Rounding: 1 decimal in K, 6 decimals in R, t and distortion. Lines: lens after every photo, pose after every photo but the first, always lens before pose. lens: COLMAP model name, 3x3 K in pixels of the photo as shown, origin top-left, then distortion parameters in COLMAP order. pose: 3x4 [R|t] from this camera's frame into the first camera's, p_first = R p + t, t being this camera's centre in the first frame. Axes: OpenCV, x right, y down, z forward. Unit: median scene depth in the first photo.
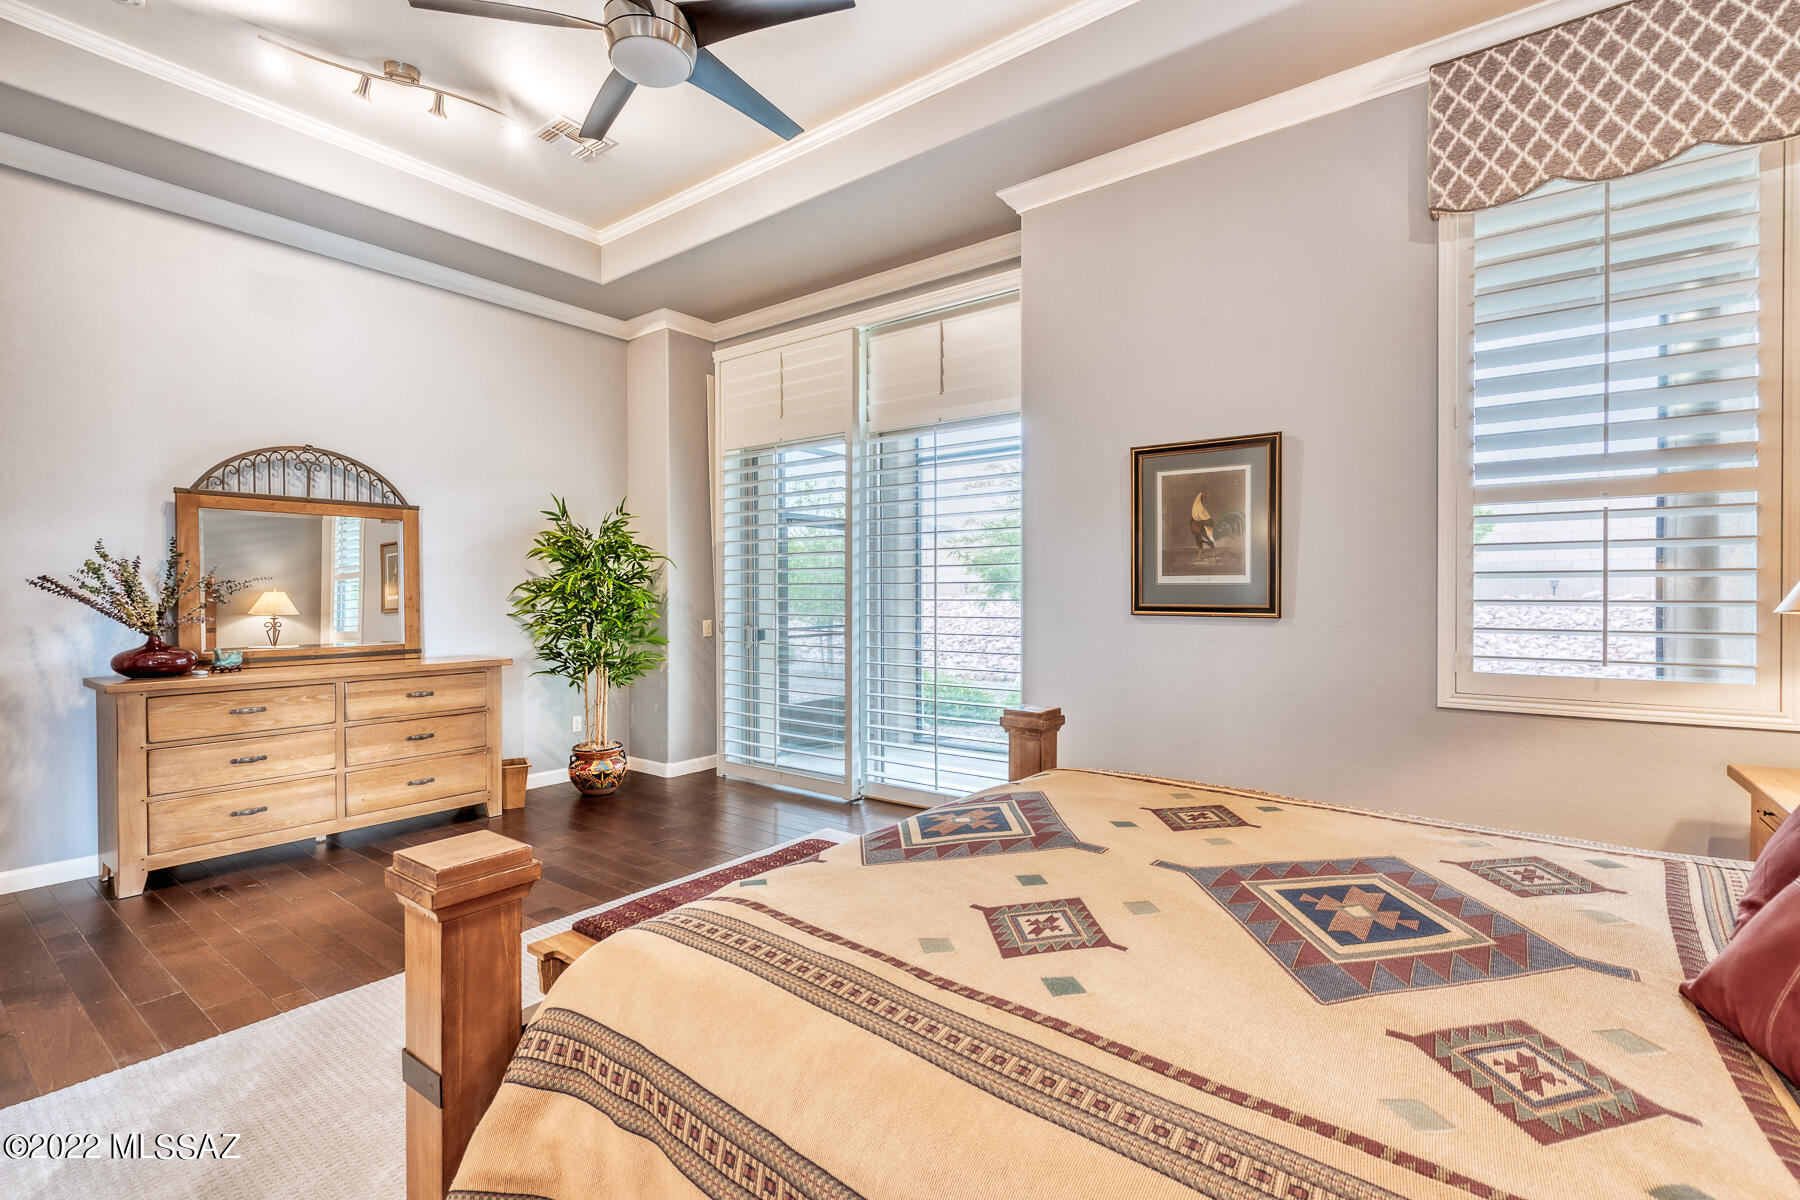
lens RADIAL K [[812.0, 0, 899.1], [0, 812.0, 596.2], [0, 0, 1]] dist [-0.006931, -0.001105]
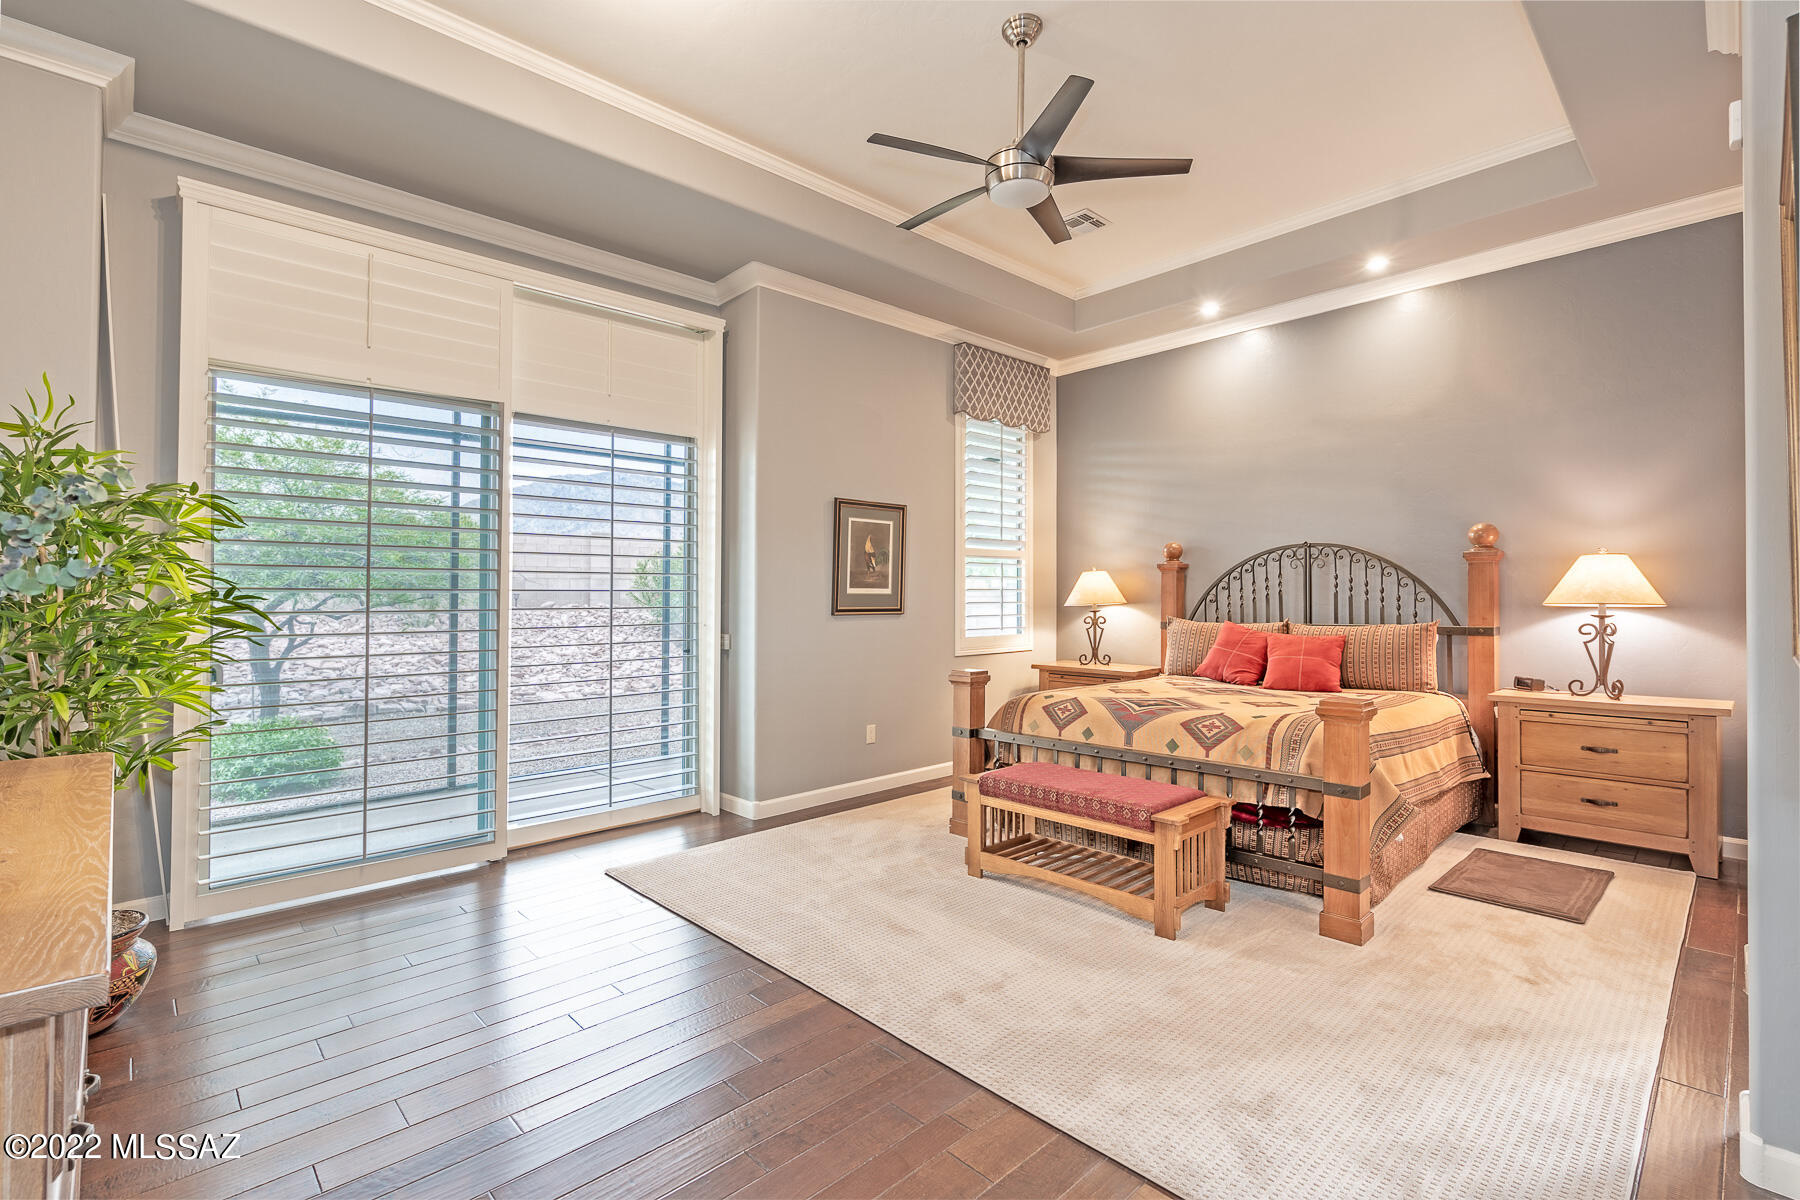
lens RADIAL K [[812.0, 0, 899.9], [0, 812.0, 595.7], [0, 0, 1]] dist [-0.006931, -0.001105]
pose [[0.152559, 0.015906, 0.988166, -1.151327], [0.026325, 0.999450, -0.020152, 0.020925], [-0.987944, 0.029088, 0.152057, 0.713965]]
